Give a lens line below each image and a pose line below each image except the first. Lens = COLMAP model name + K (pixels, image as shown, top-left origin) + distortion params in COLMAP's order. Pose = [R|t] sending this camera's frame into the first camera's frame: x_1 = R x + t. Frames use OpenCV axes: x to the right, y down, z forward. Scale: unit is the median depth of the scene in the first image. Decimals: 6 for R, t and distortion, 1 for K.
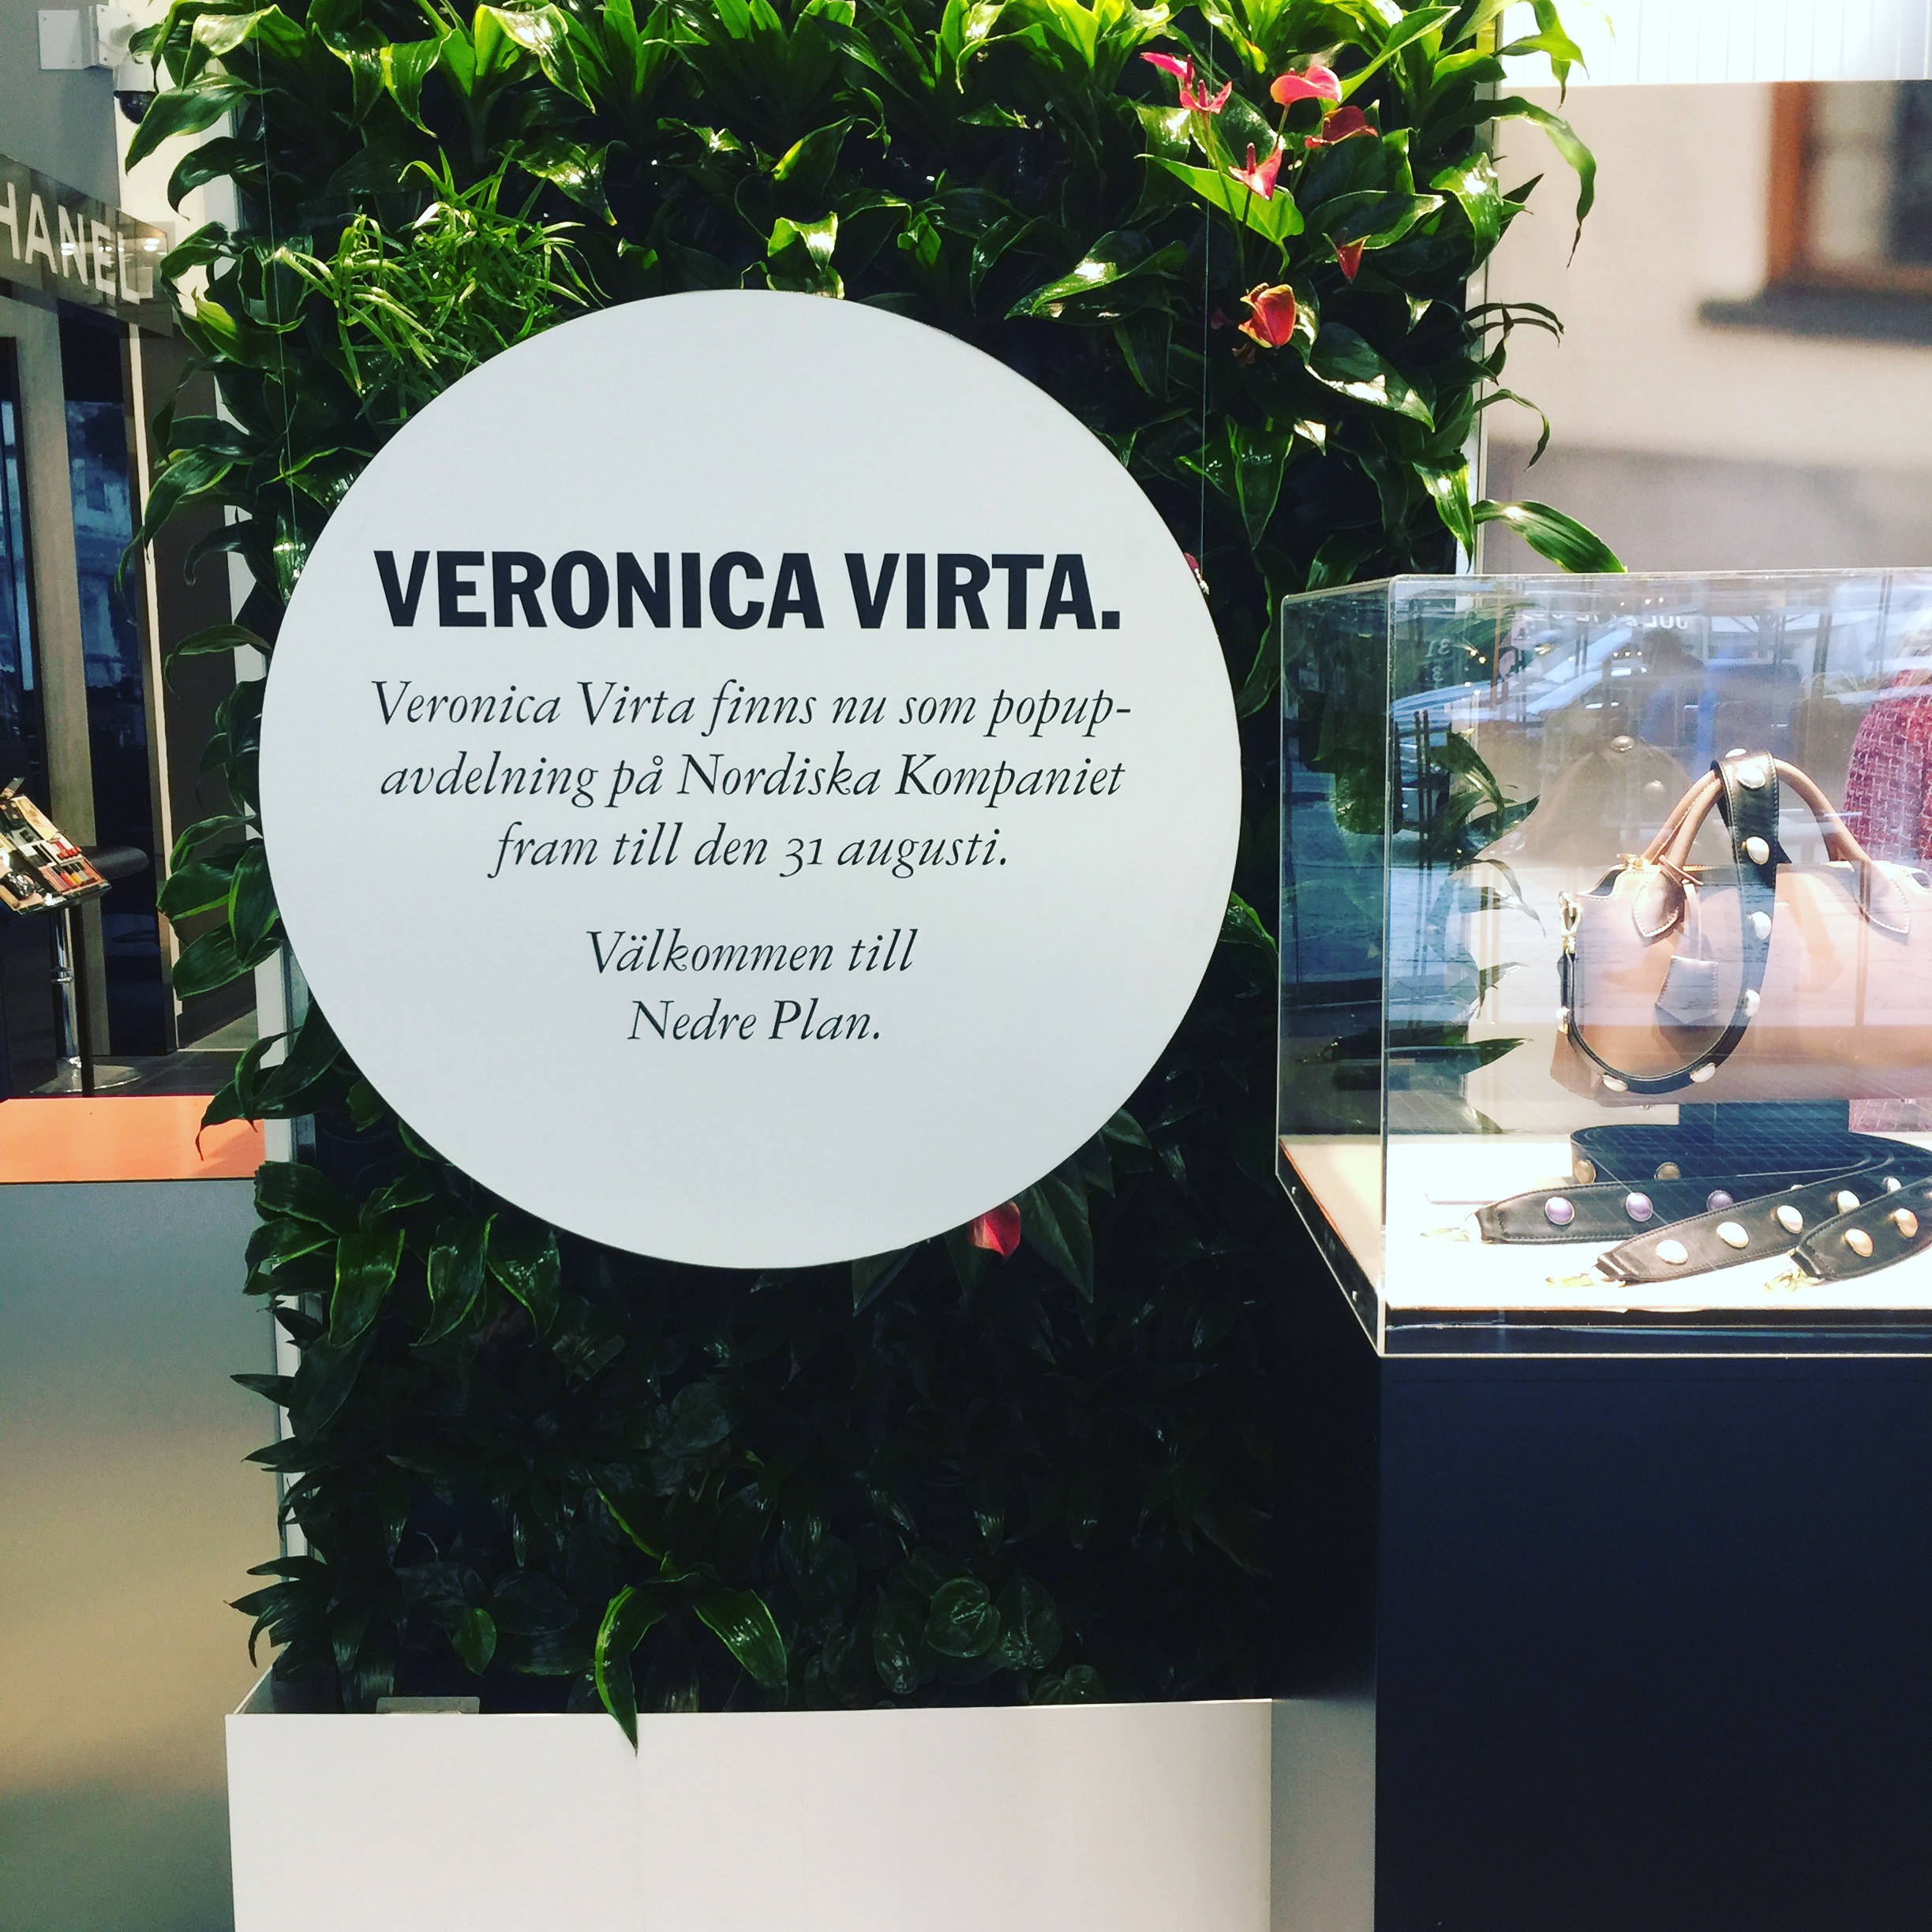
lens RADIAL K [[2175.7, 0, 967.6], [0, 2175.7, 955.6], [0, 0, 1]] dist [0.059638, 0.000000]
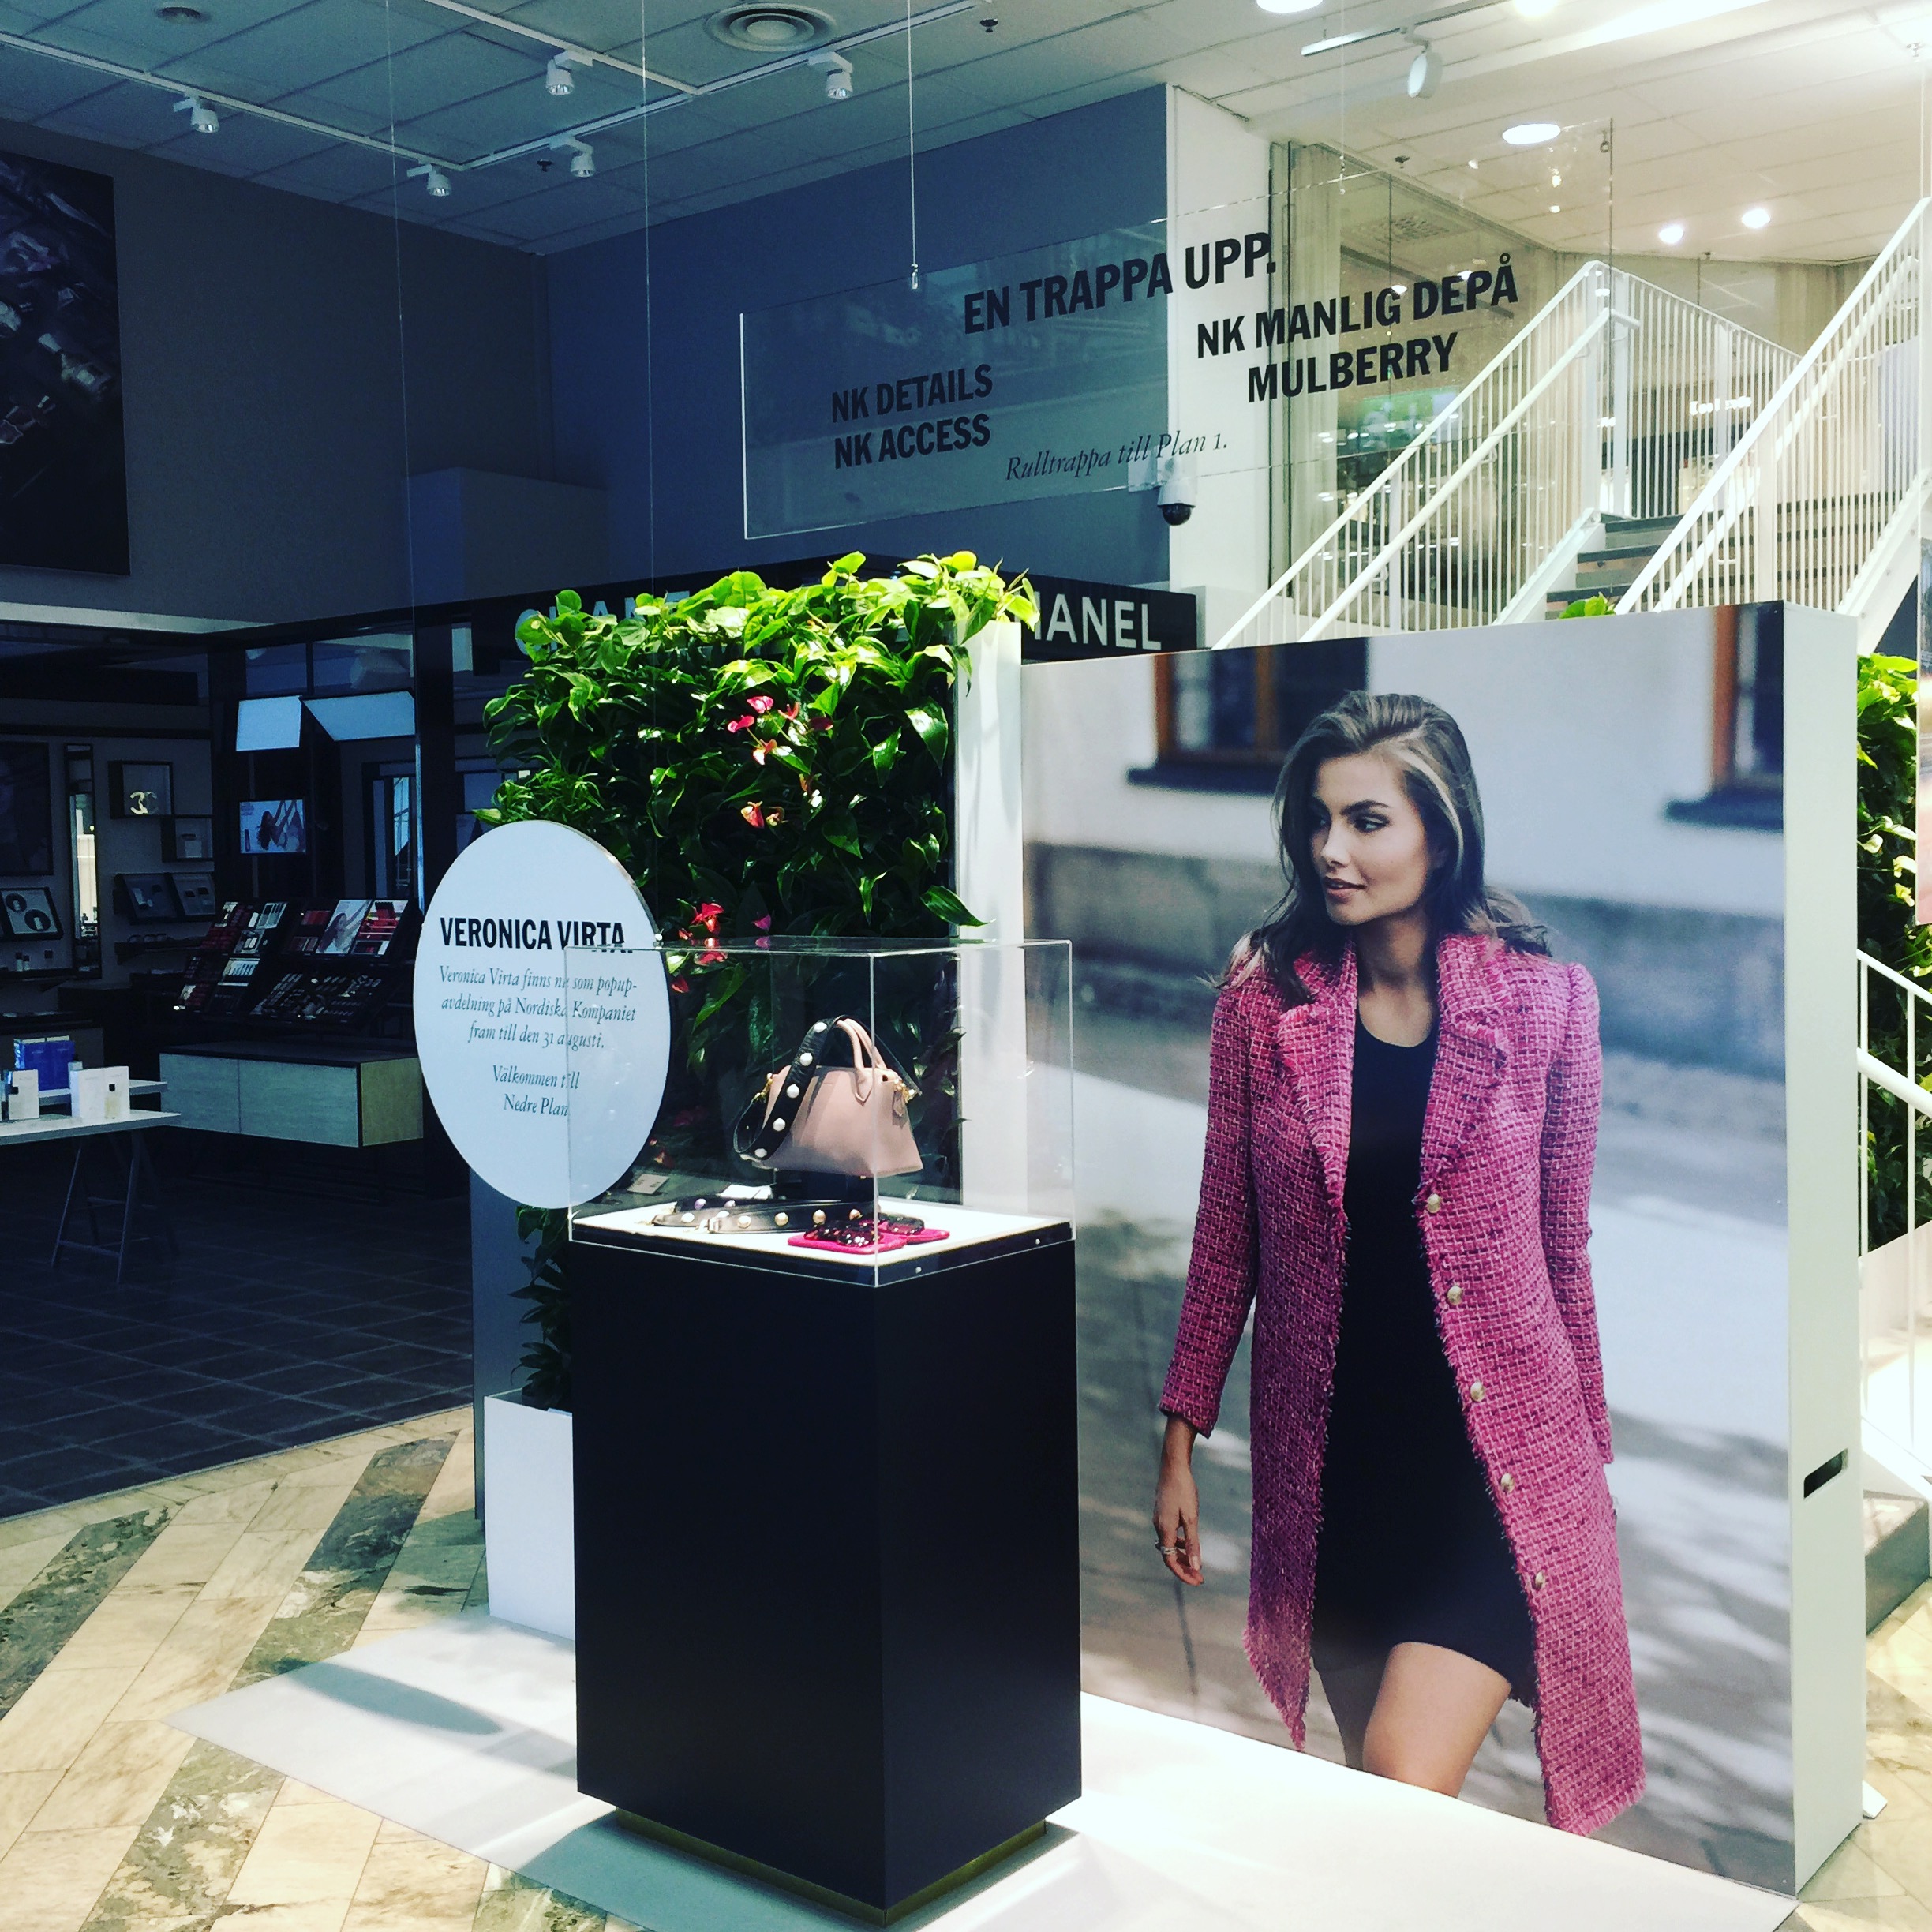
lens RADIAL K [[2175.7, 0, 962.1], [0, 2175.7, 968.1], [0, 0, 1]] dist [0.059638, 0.000000]
pose [[0.782034, 0.029517, -0.622536, 1.867725], [-0.082082, 0.995055, -0.055931, -0.027368], [0.617807, 0.094839, 0.780590, -0.668660]]
